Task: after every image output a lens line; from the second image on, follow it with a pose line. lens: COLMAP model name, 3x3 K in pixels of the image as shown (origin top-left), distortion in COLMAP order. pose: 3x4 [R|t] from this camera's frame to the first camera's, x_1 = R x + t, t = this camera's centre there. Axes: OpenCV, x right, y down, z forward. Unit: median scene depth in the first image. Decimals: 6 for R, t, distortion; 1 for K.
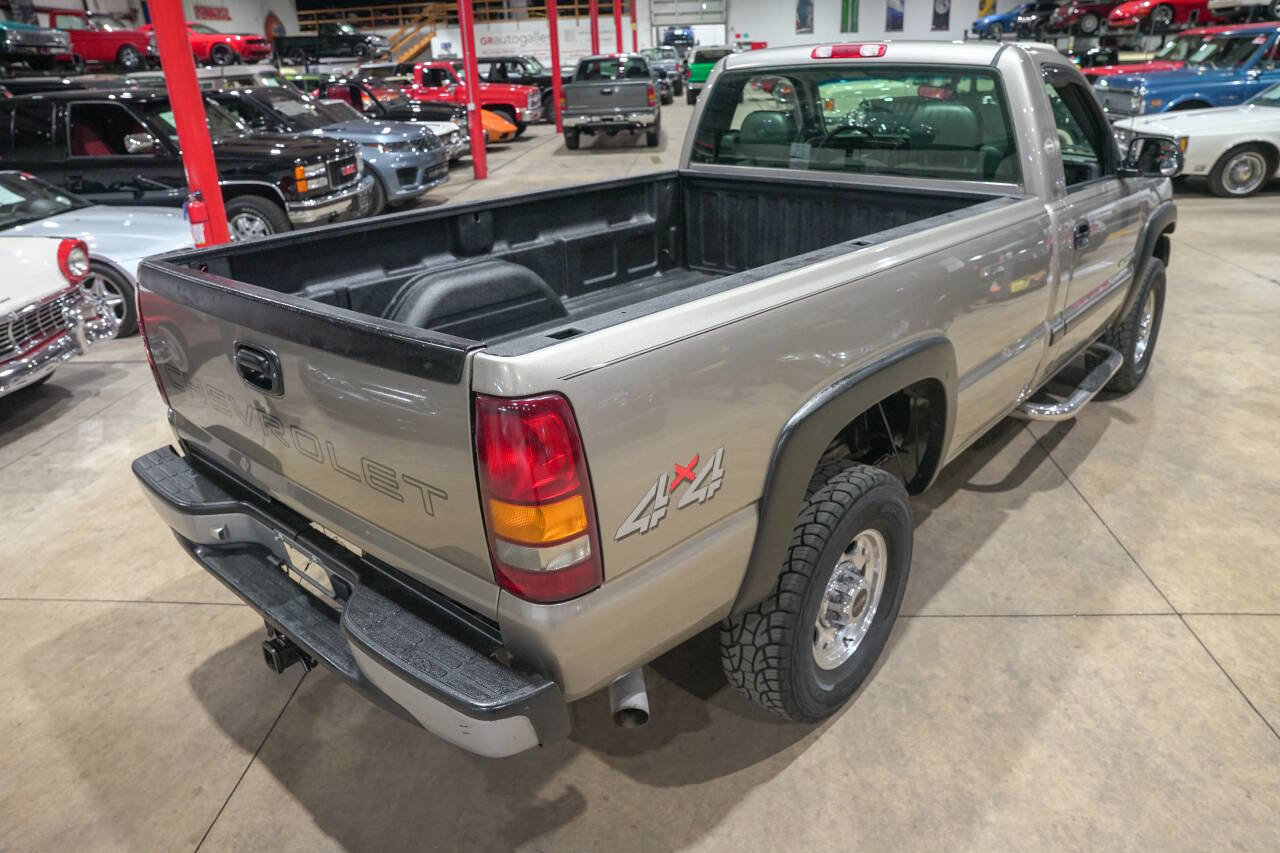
lens RADIAL K [[876.3, 0, 643.7], [0, 876.3, 426.6], [0, 0, 1]] dist [-0.144921, 0.113750]
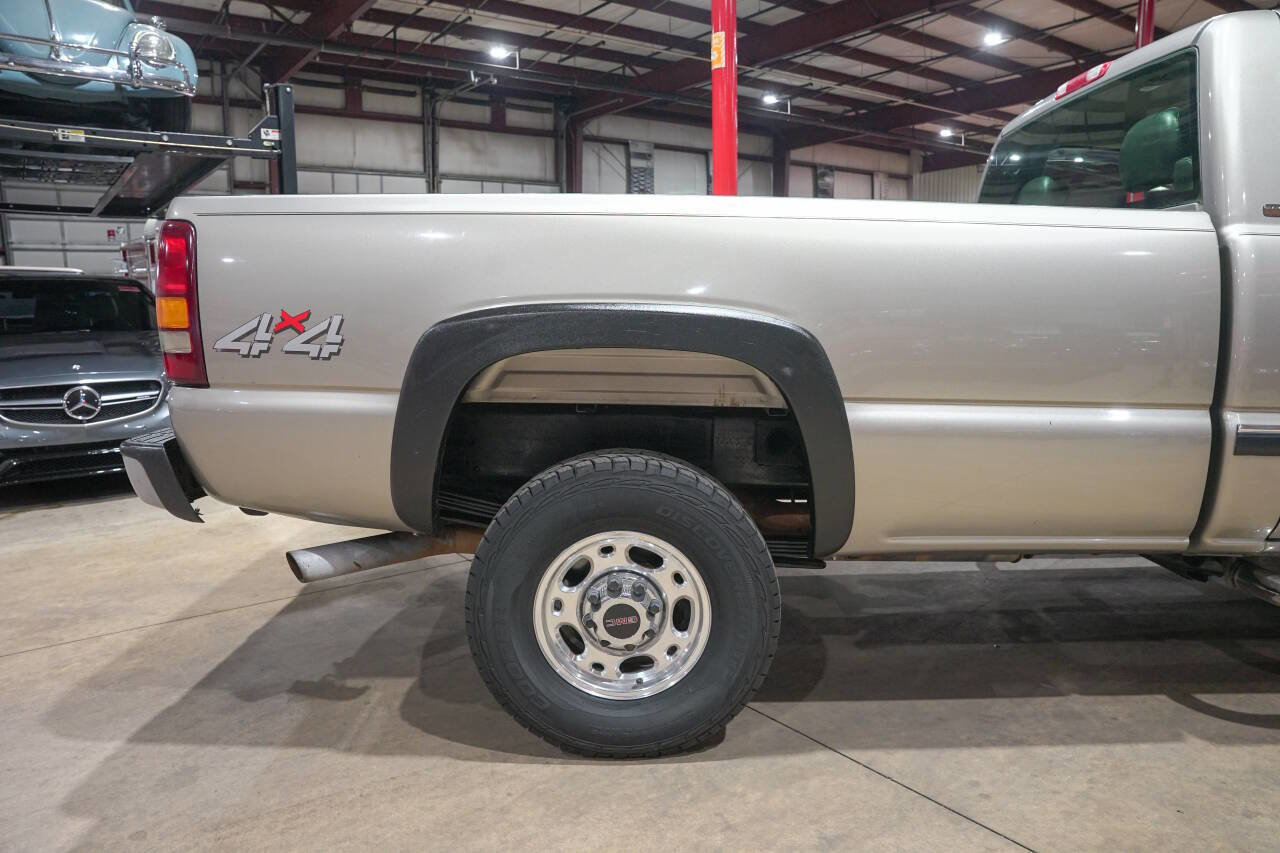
lens RADIAL K [[876.3, 0, 643.7], [0, 876.3, 426.6], [0, 0, 1]] dist [-0.144921, 0.113750]
pose [[0.655876, 0.140815, -0.741618, 0.829580], [-0.314288, 0.944186, -0.098674, 0.101691], [0.686331, 0.297800, 0.663525, 0.399102]]
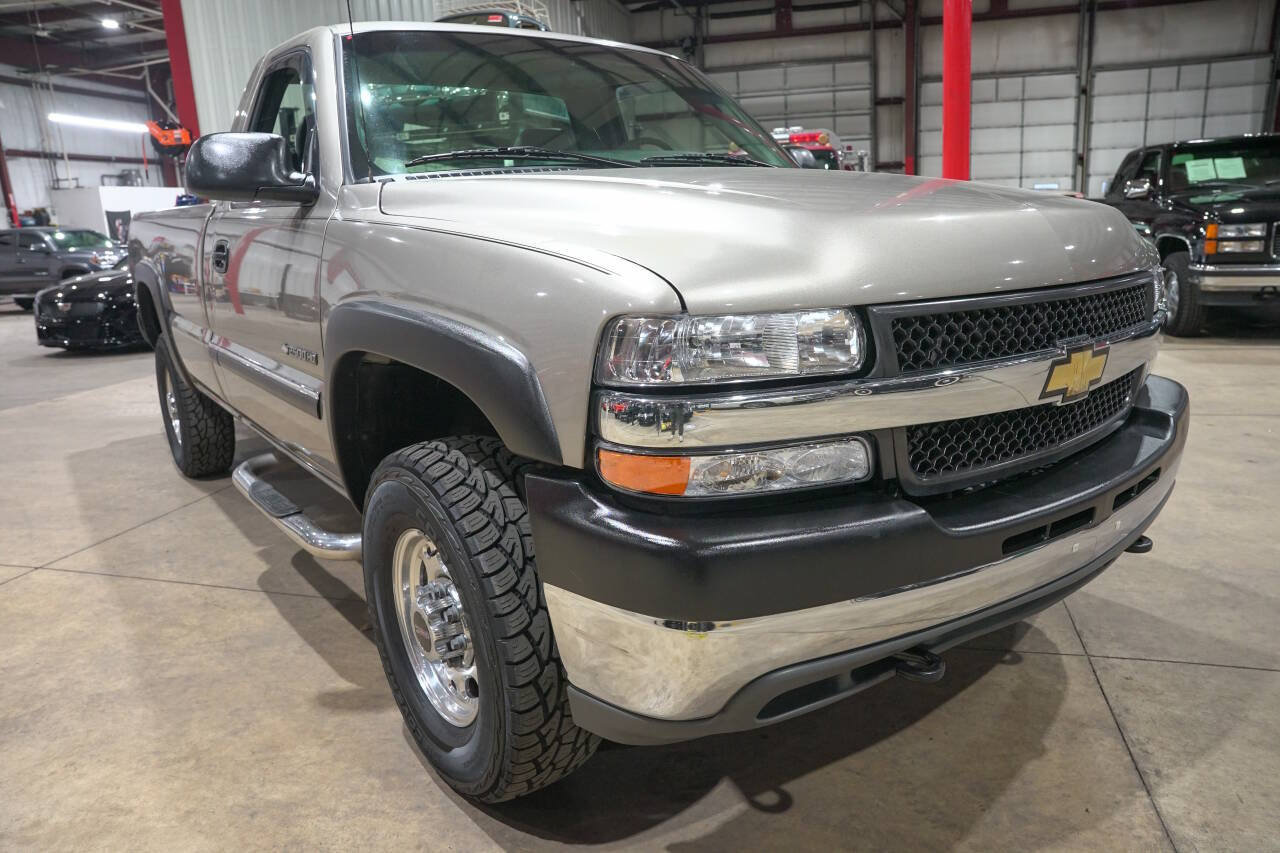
lens RADIAL K [[876.3, 0, 643.7], [0, 876.3, 426.6], [0, 0, 1]] dist [-0.144921, 0.113750]
pose [[-0.192397, 0.272606, -0.942692, 1.689217], [-0.343576, 0.881124, 0.324924, -0.655020], [0.919205, 0.386401, -0.075865, 2.002796]]
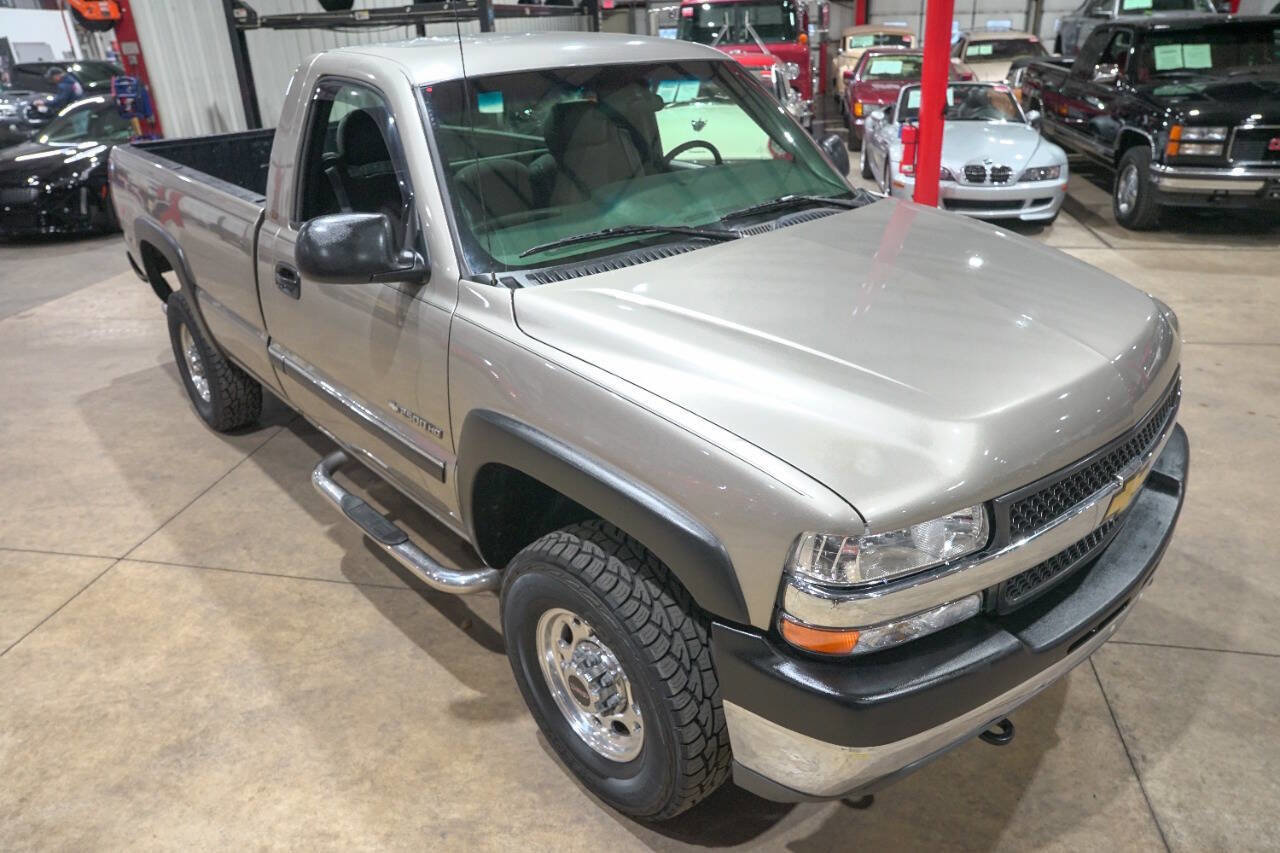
lens RADIAL K [[876.3, 0, 643.7], [0, 876.3, 426.6], [0, 0, 1]] dist [-0.144921, 0.113750]
pose [[-0.111306, 0.465018, -0.878276, 1.724296], [-0.358014, 0.805664, 0.471944, -0.849534], [0.927058, 0.366966, 0.076808, 1.745610]]
